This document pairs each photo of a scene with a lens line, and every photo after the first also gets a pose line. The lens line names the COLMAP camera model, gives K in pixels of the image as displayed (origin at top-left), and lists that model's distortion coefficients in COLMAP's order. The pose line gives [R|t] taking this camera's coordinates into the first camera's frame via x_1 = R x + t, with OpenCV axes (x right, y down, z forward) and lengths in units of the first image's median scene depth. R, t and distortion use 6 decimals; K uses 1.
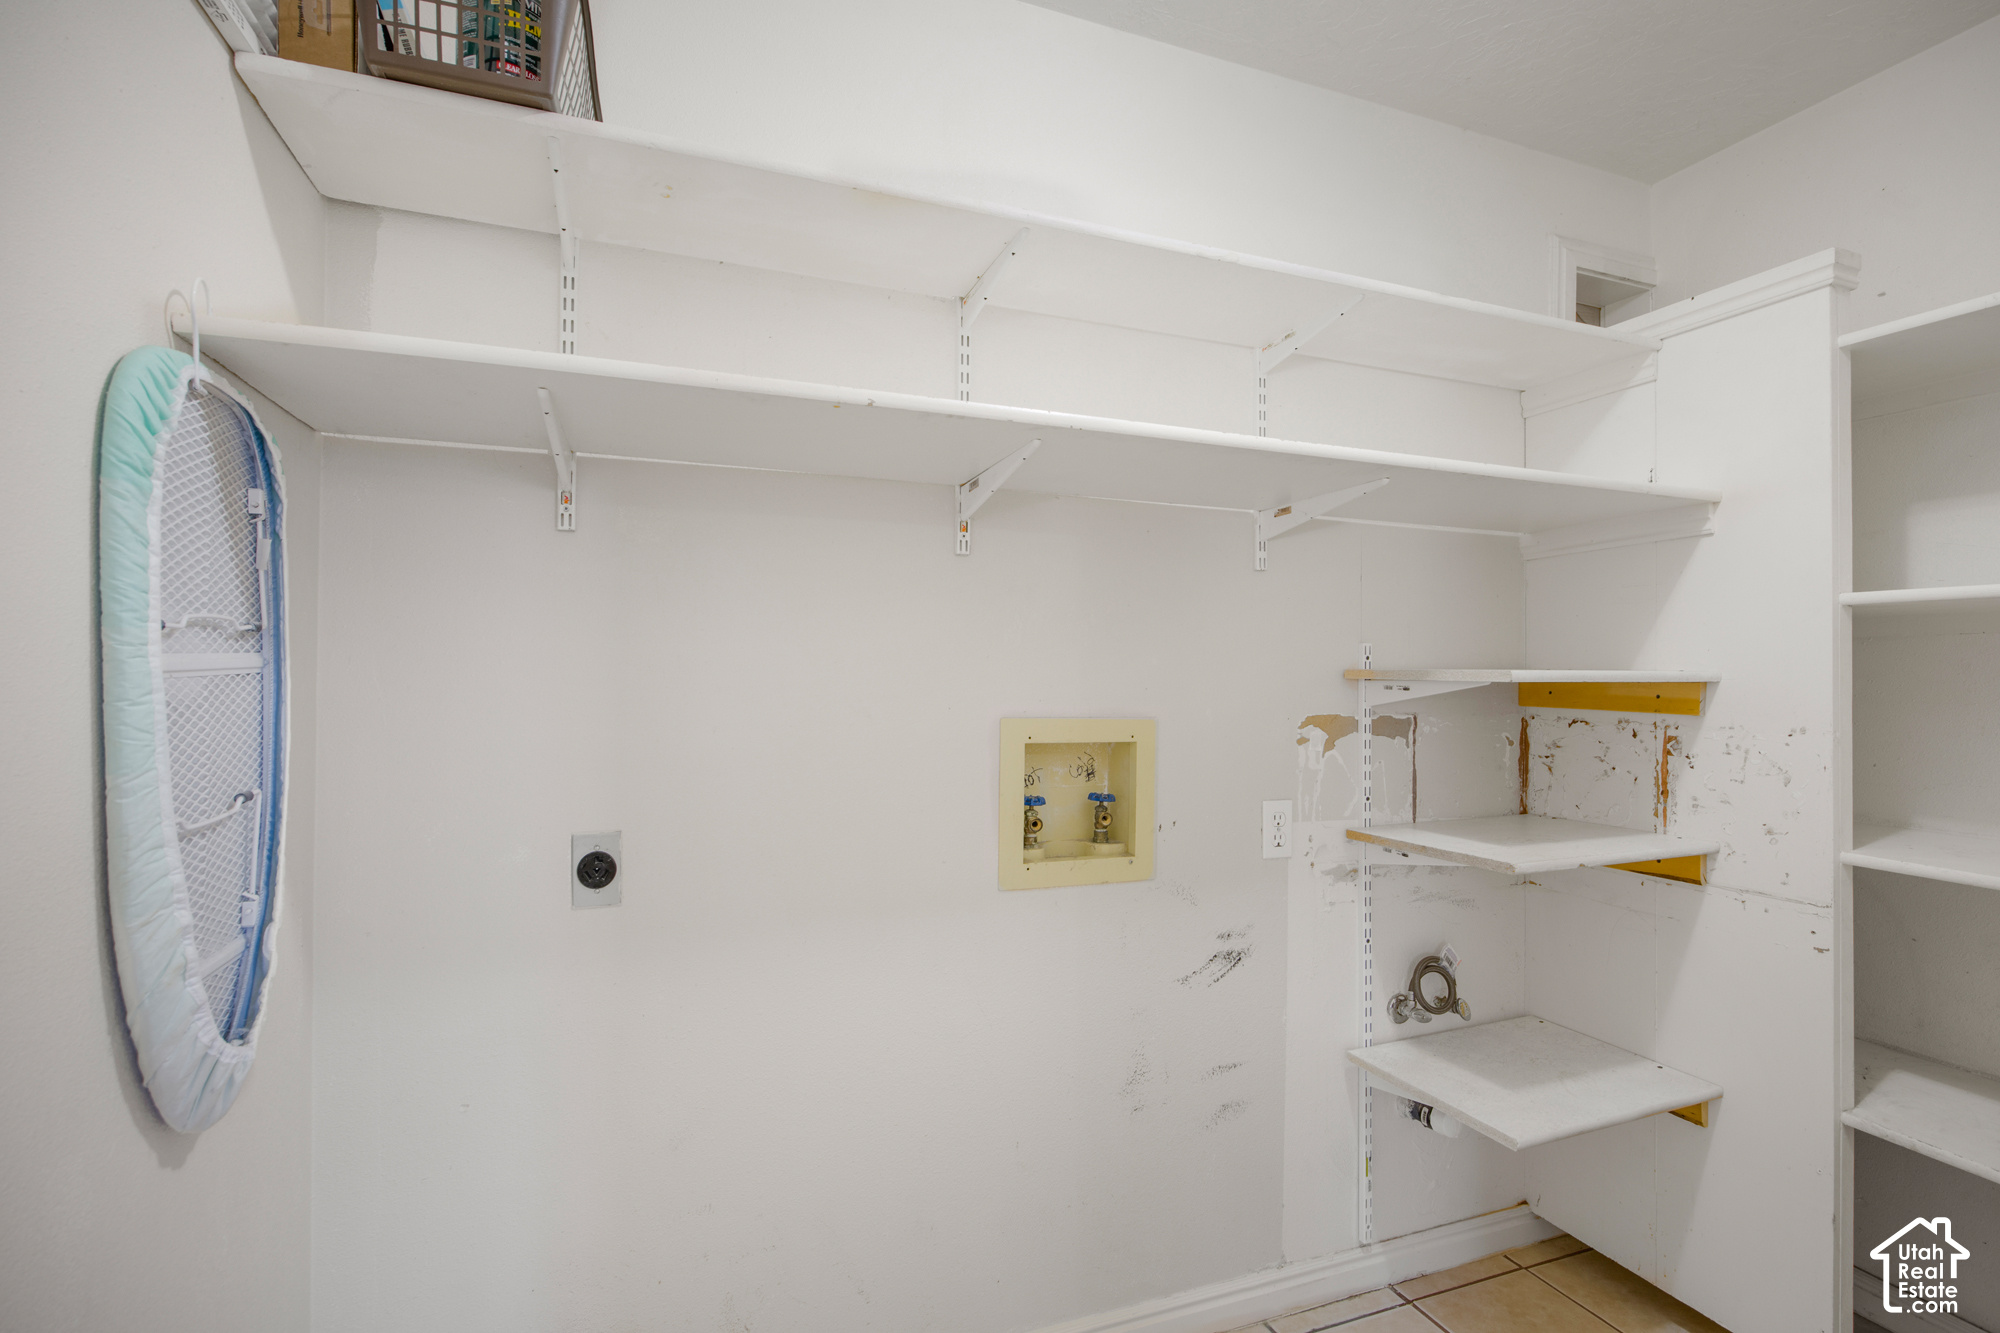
lens RADIAL K [[919.0, 0, 1000.0], [0, 919.0, 666.5], [0, 0, 1]] dist [-0.000786, 0.000084]
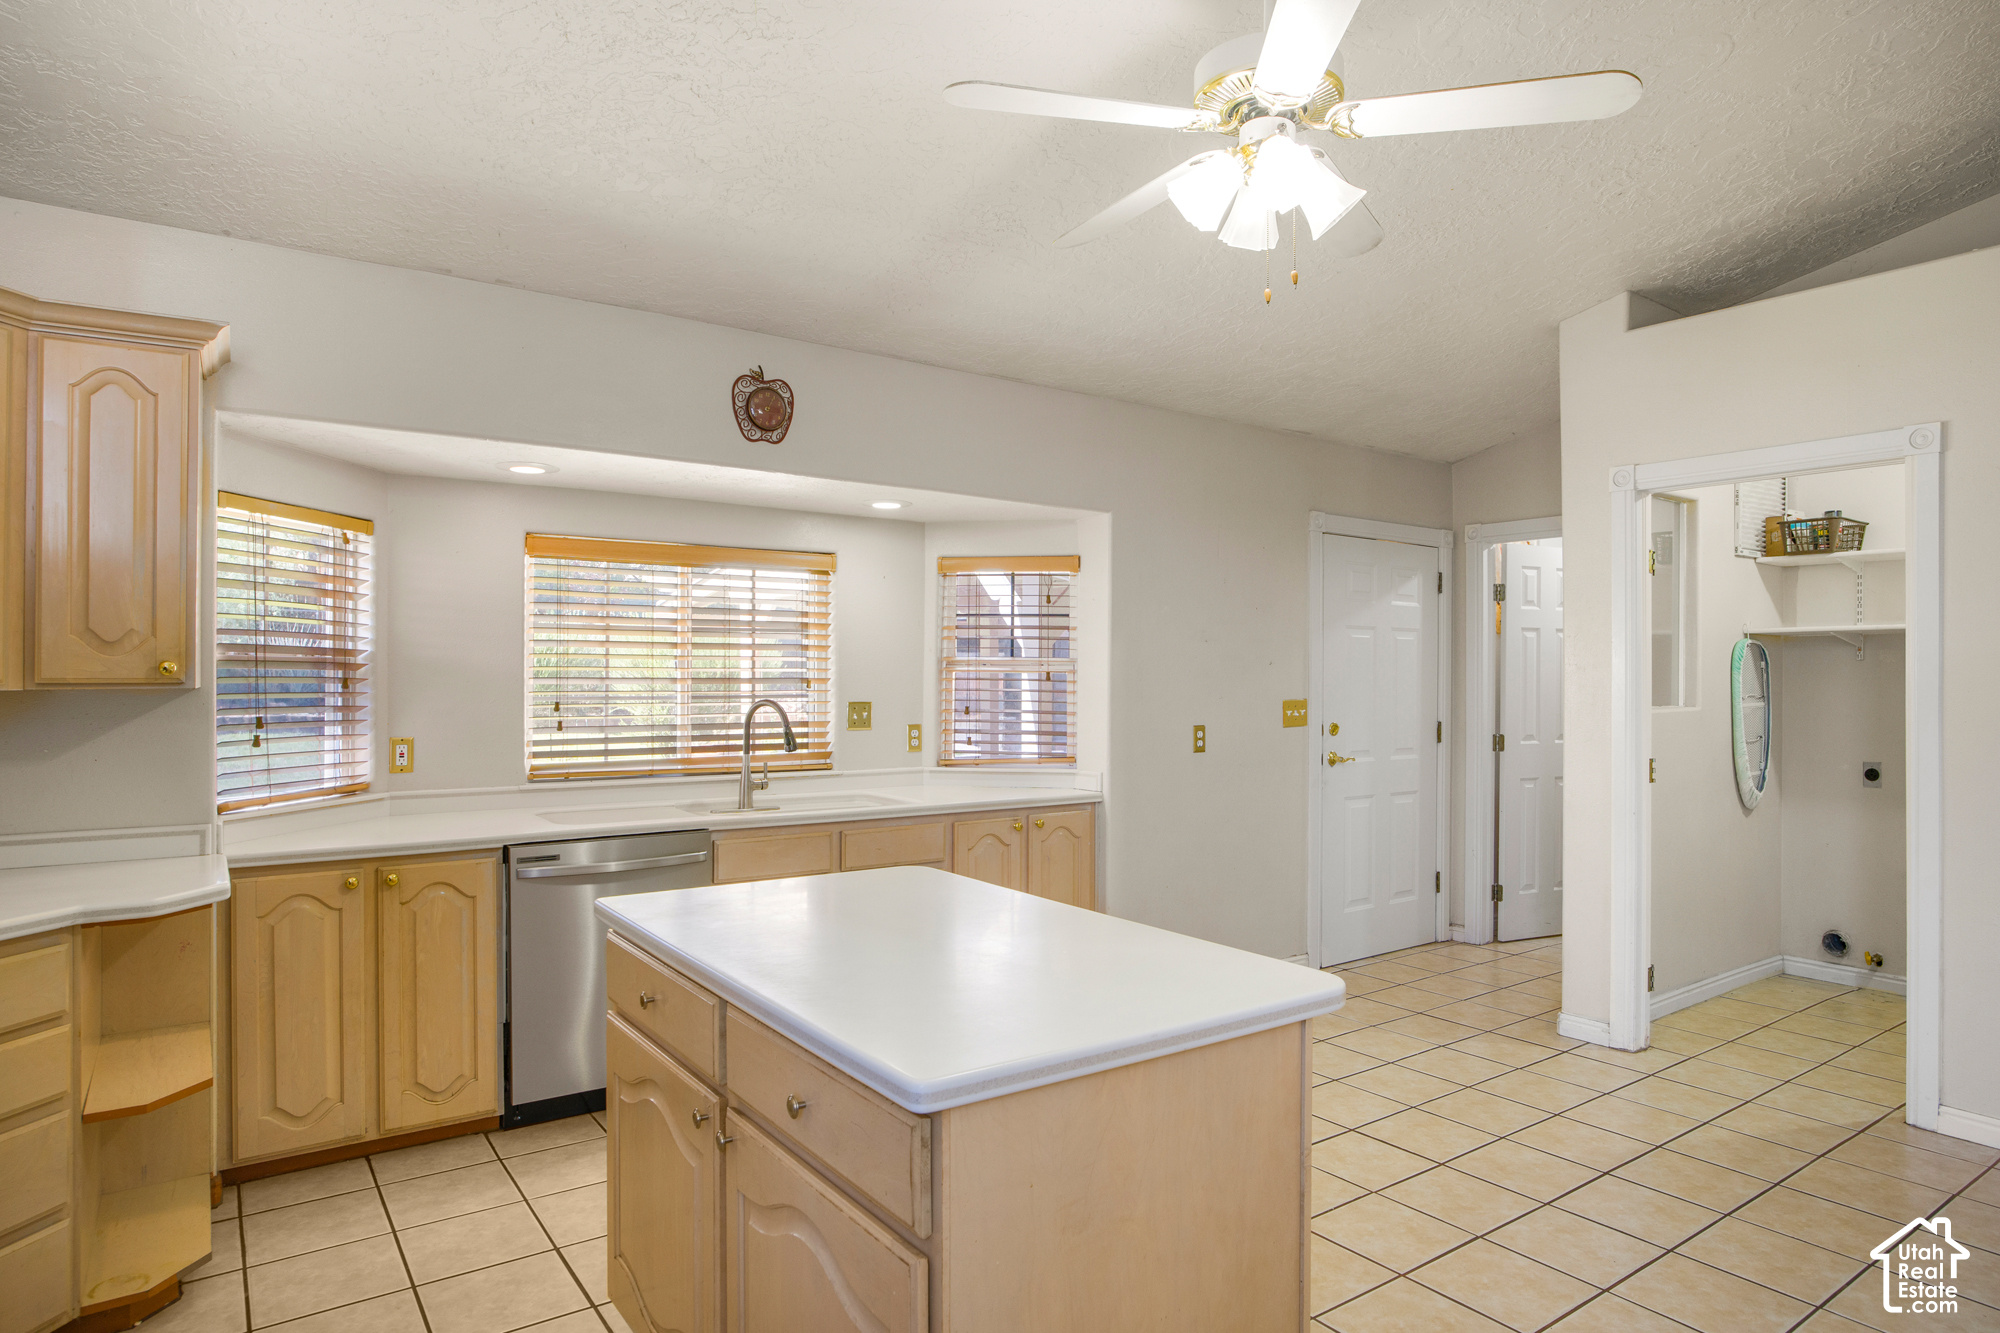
lens RADIAL K [[1167.1, 0, 1000.0], [0, 1167.1, 666.5], [0, 0, 1]] dist [-0.004360, -0.000558]
pose [[0.255664, -0.007585, -0.966736, 3.424481], [0.003952, 0.999969, -0.006801, -0.156193], [0.966758, -0.002082, 0.255686, -3.704596]]
